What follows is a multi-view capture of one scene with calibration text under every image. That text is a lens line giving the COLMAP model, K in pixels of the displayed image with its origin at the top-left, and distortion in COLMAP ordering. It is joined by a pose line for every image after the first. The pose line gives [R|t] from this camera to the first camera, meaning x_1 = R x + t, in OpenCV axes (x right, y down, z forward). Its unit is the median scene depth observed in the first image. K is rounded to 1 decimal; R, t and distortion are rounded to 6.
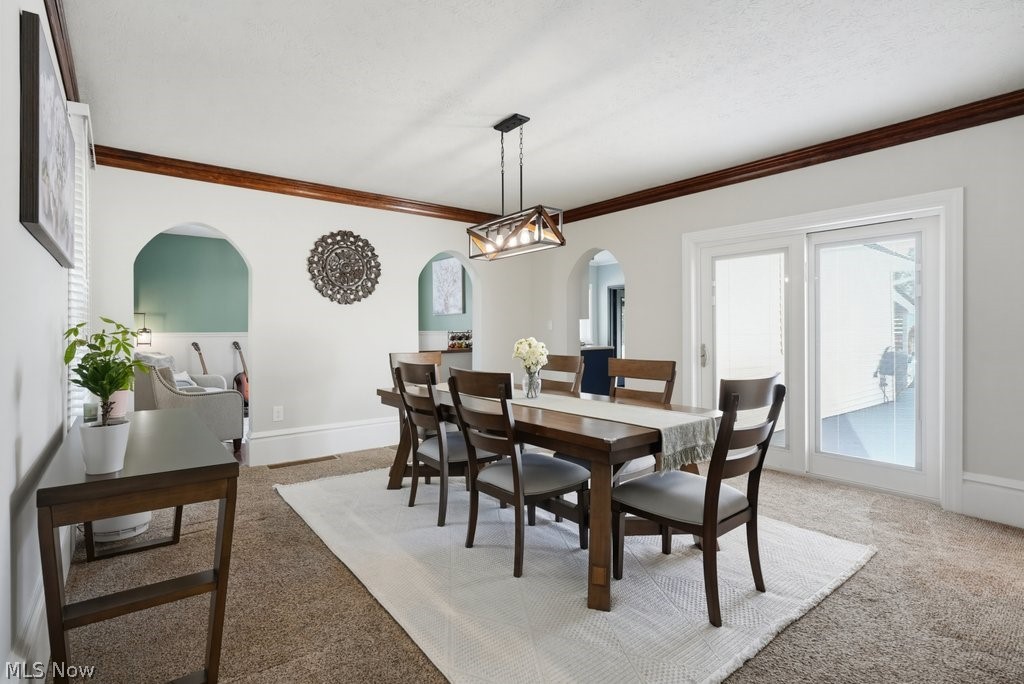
lens RADIAL K [[484.6, 0, 503.0], [0, 484.6, 331.5], [0, 0, 1]] dist [-0.003423, 0.000445]
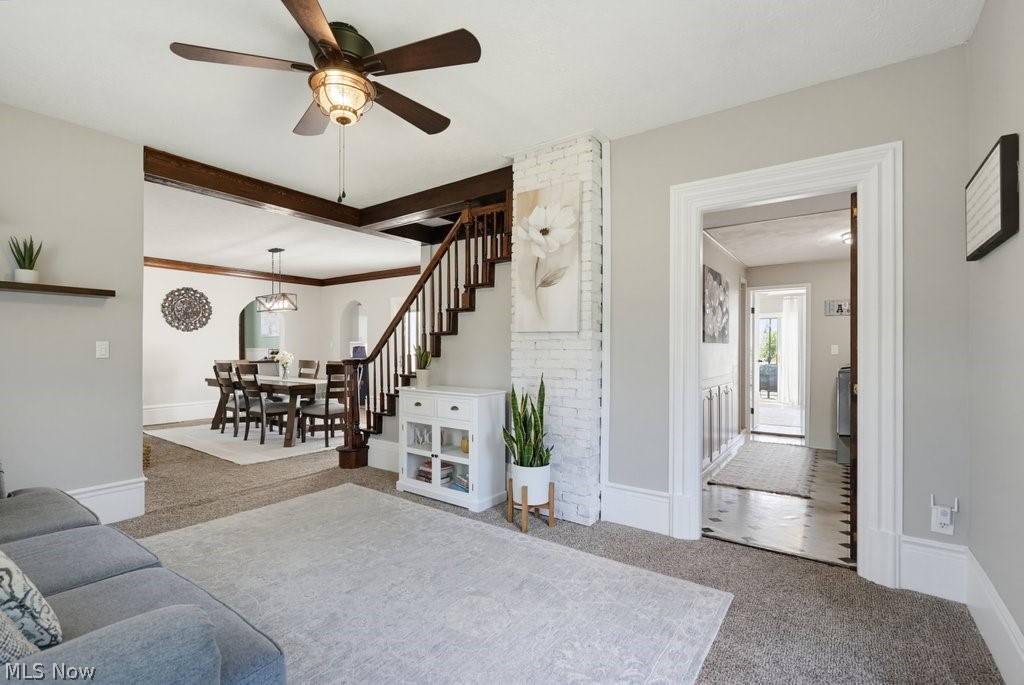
lens RADIAL K [[465.5, 0, 508.9], [0, 465.5, 349.3], [0, 0, 1]] dist [-0.003869, 0.000902]
pose [[0.960923, 0.006067, 0.276751, 0.318562], [-0.005697, 0.999981, -0.002141, 0.001947], [-0.276758, 0.000480, 0.960939, -0.907412]]
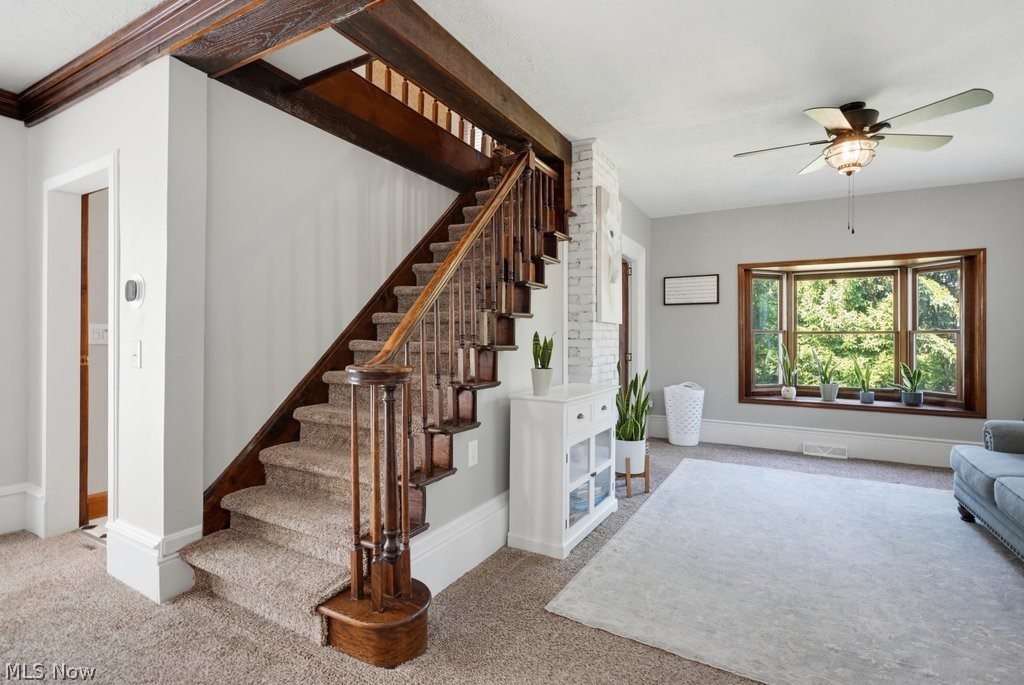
lens RADIAL K [[484.6, 0, 512.3], [0, 484.6, 339.9], [0, 0, 1]] dist [-0.003423, 0.000445]
pose [[-0.379994, -0.002368, 0.924986, -0.153279], [-0.001942, 0.999997, 0.001762, 0.001696], [-0.924987, -0.001127, -0.379998, 0.268083]]
